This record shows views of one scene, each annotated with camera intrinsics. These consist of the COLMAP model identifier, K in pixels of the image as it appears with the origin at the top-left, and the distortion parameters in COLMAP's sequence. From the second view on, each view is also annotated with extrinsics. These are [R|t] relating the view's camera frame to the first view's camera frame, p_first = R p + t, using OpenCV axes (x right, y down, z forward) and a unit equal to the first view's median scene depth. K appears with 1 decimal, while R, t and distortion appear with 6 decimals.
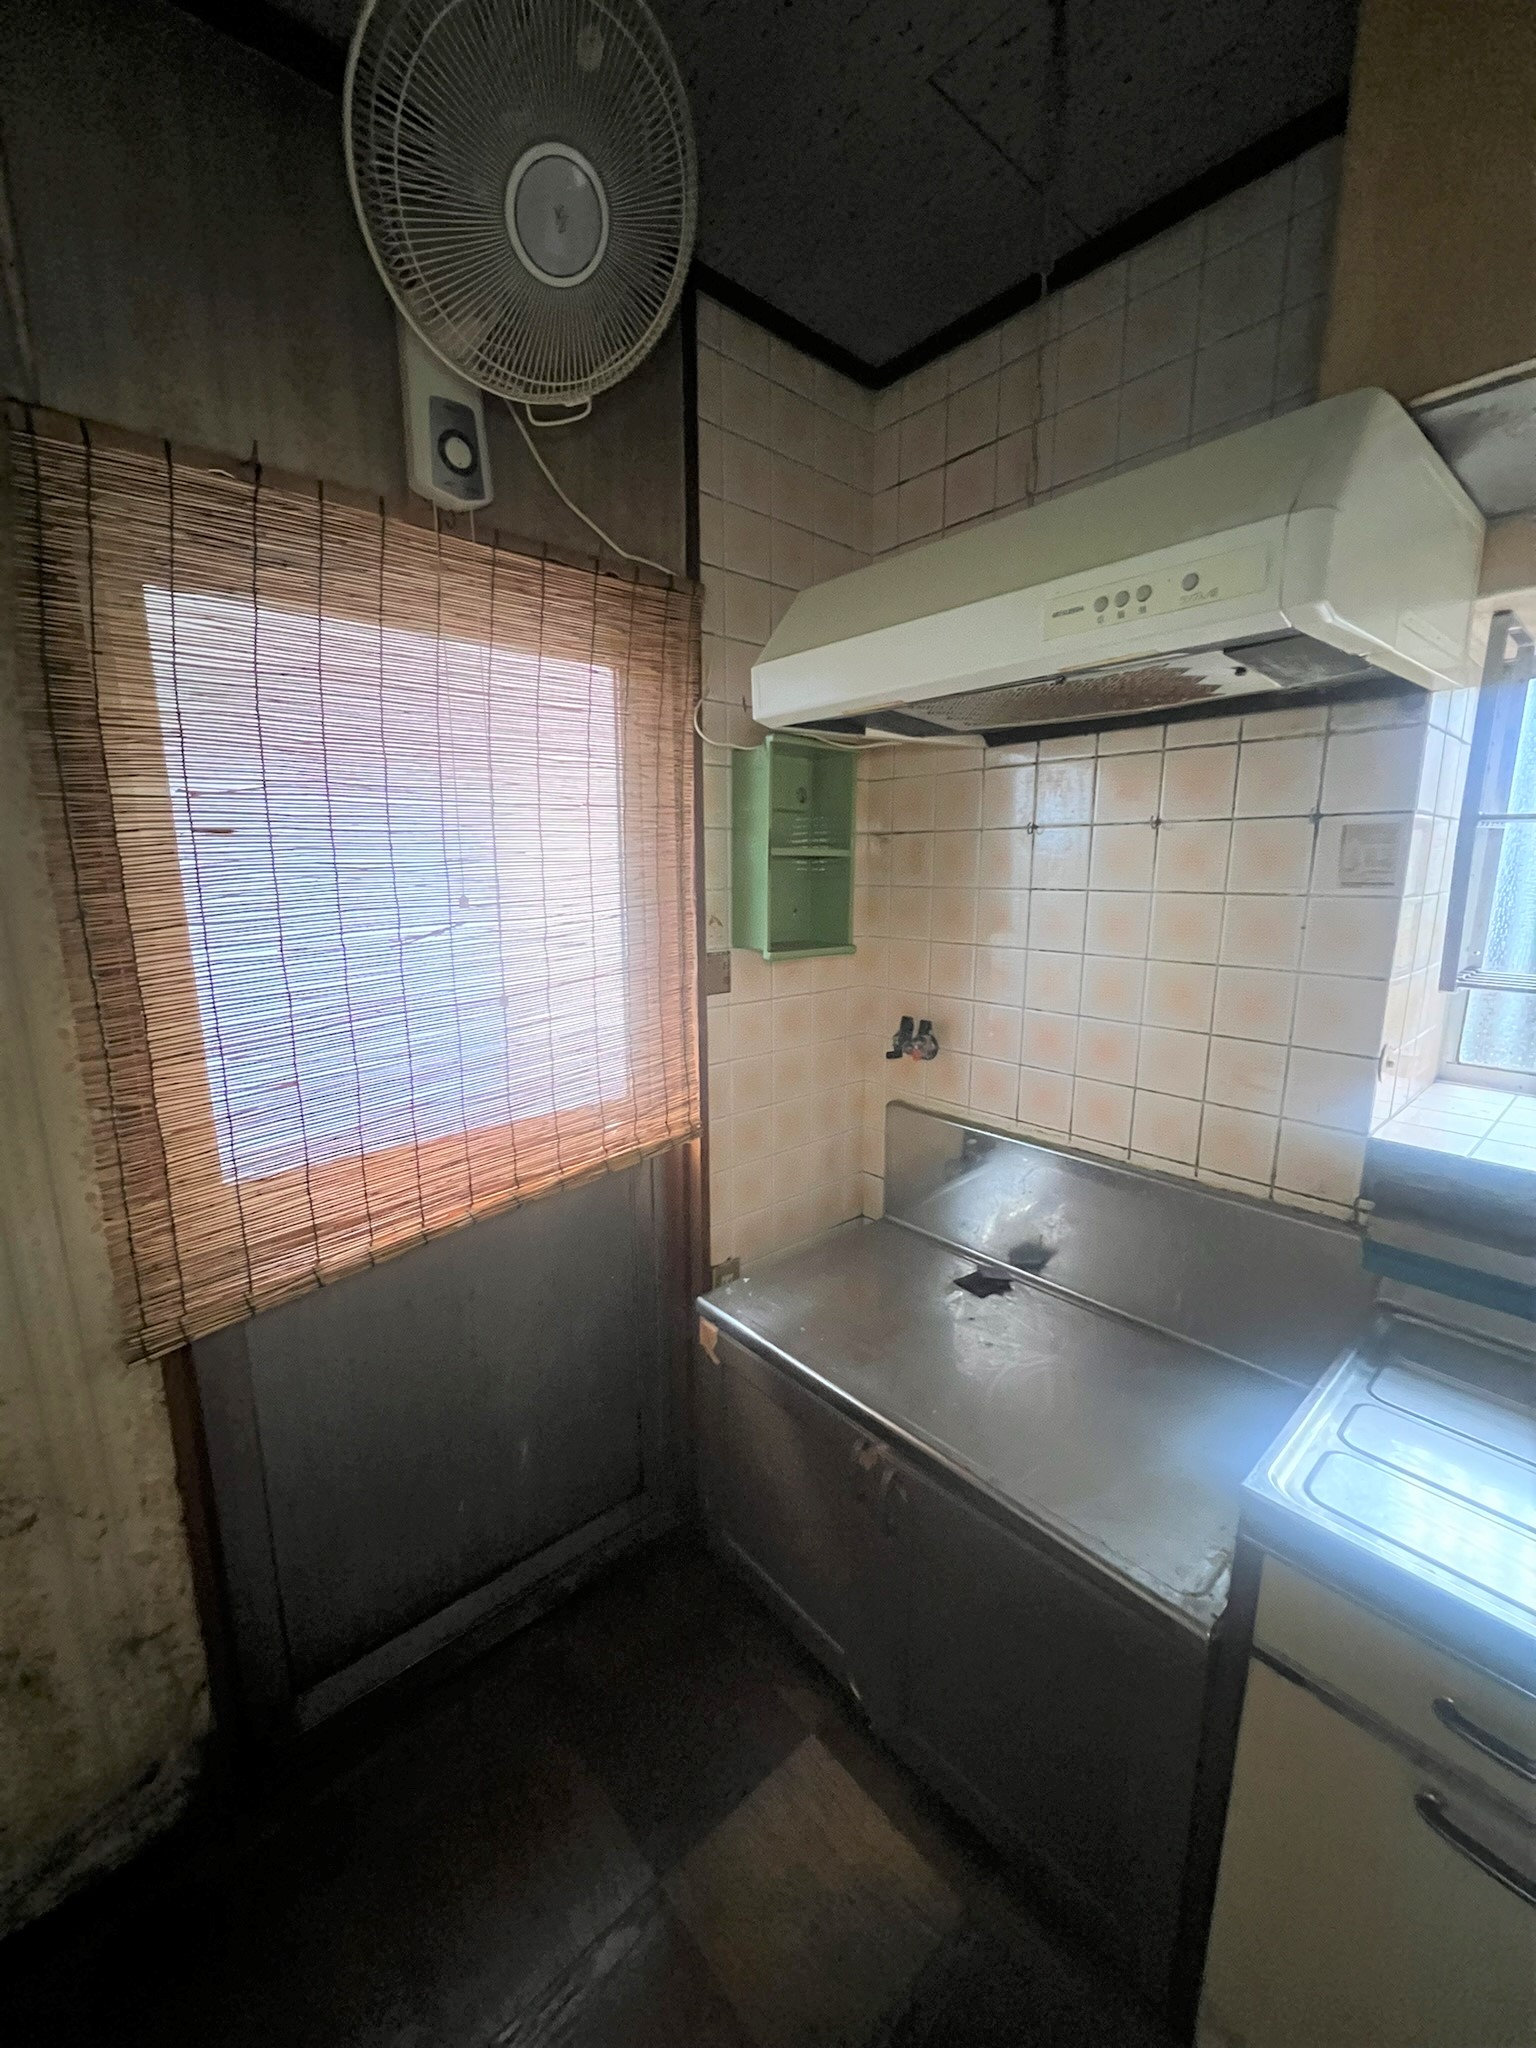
lens RADIAL K [[811.9, 0, 769.9], [0, 811.9, 1022.2], [0, 0, 1]] dist [0.000467, 0.000244]
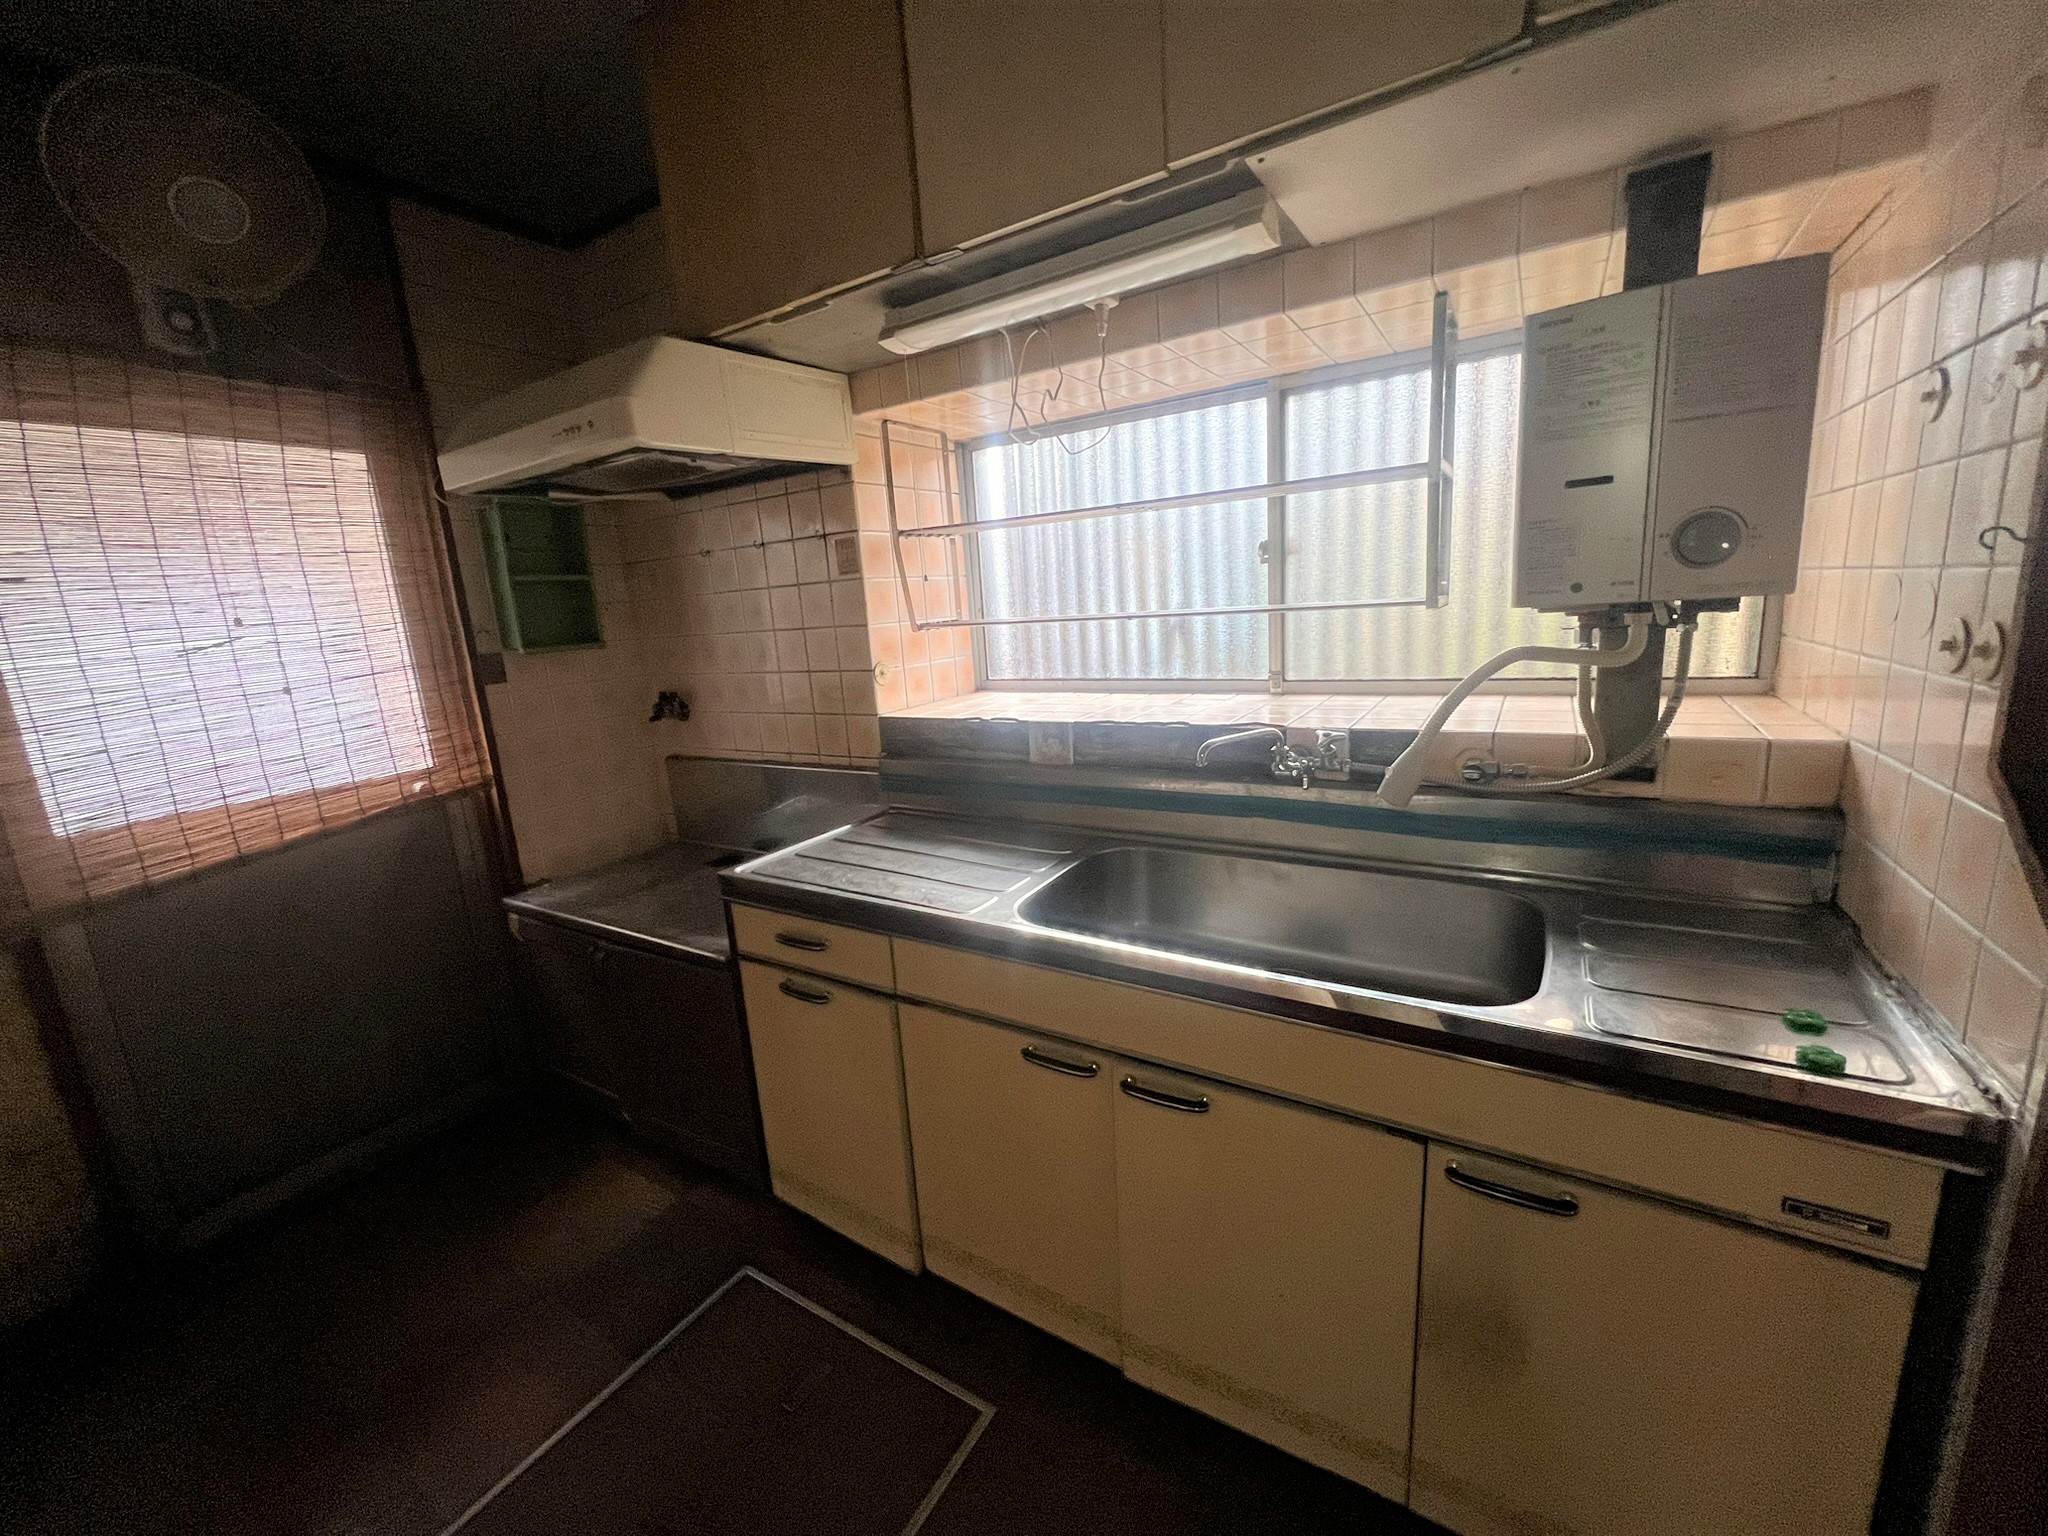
lens RADIAL K [[811.9, 0, 1020.4], [0, 811.9, 766.2], [0, 0, 1]] dist [0.000467, 0.000244]
pose [[0.957368, -0.122085, 0.261804, 0.502476], [0.121874, 0.992398, 0.017108, 0.231672], [-0.261903, 0.015529, 0.964969, -0.698348]]
